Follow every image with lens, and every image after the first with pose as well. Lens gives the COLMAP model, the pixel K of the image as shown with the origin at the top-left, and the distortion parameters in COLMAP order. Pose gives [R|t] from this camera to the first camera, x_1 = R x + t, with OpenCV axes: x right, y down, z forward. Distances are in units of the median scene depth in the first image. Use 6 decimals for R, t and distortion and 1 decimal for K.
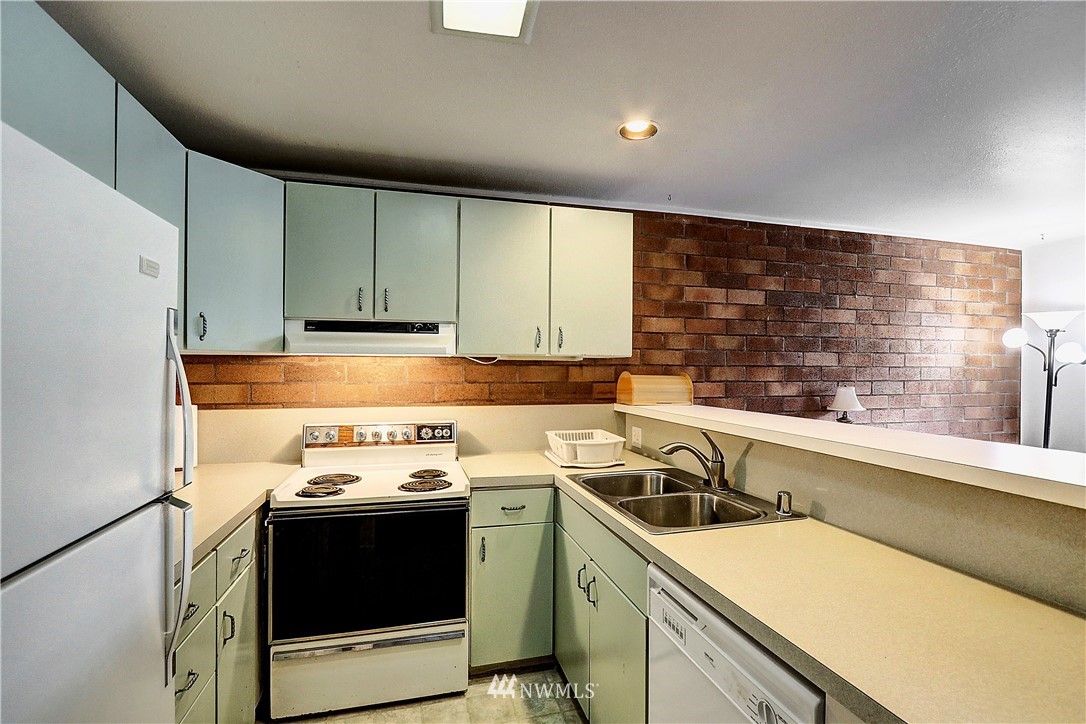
lens RADIAL K [[499.1, 0, 540.8], [0, 499.1, 368.8], [0, 0, 1]] dist [-0.012538, 0.001062]
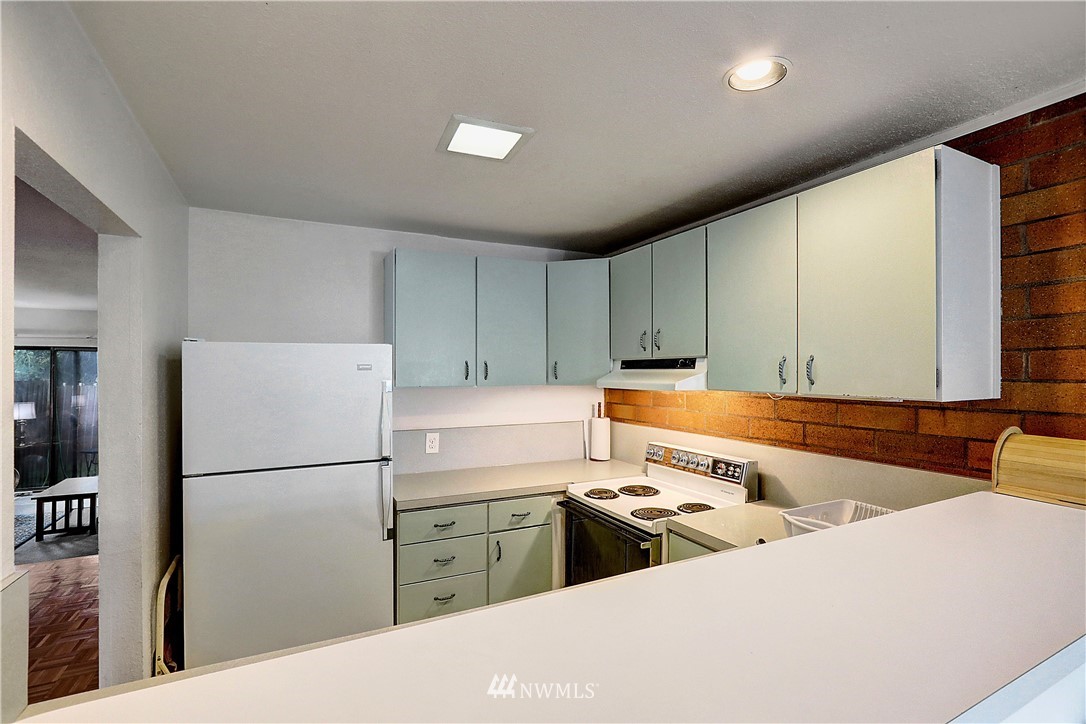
lens RADIAL K [[499.1, 0, 543.6], [0, 499.1, 373.0], [0, 0, 1]] dist [-0.012538, 0.001062]
pose [[0.209644, 0.001856, -0.977776, 0.533807], [0.001650, 0.999996, 0.002252, -0.049210], [0.977776, -0.002086, 0.209640, 0.379043]]
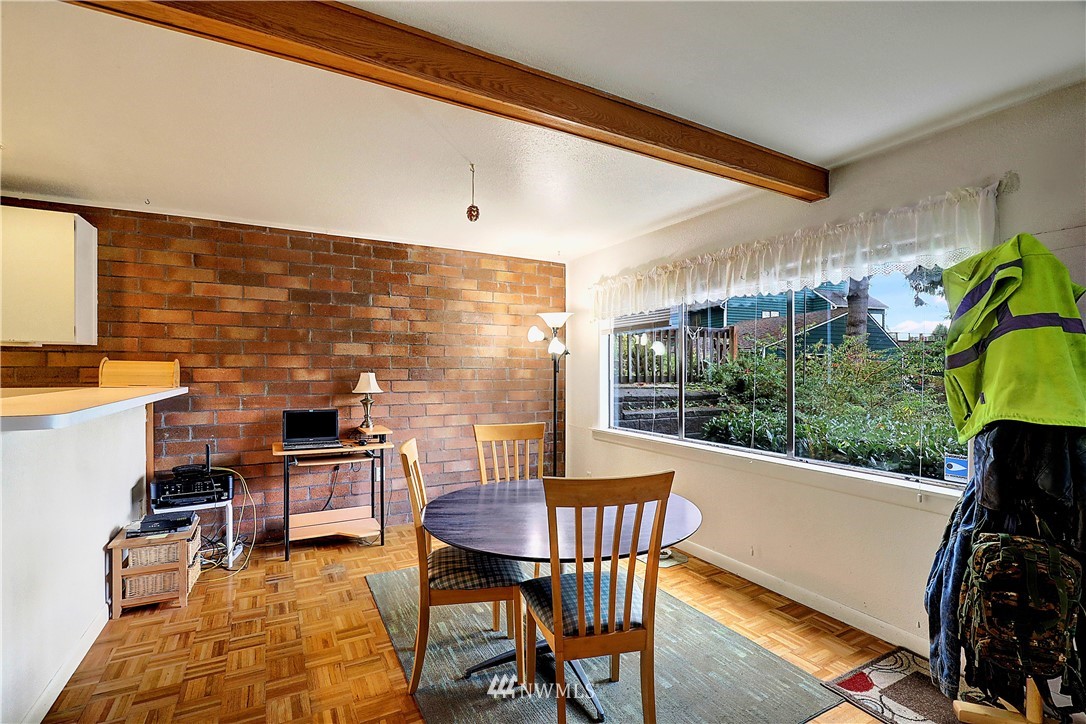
lens RADIAL K [[499.1, 0, 537.2], [0, 499.1, 368.5], [0, 0, 1]] dist [-0.012538, 0.001062]
pose [[0.974711, -0.000208, 0.223469, 0.793012], [0.000180, 1.000000, 0.000143, 0.027964], [-0.223469, -0.000100, 0.974711, -0.255388]]
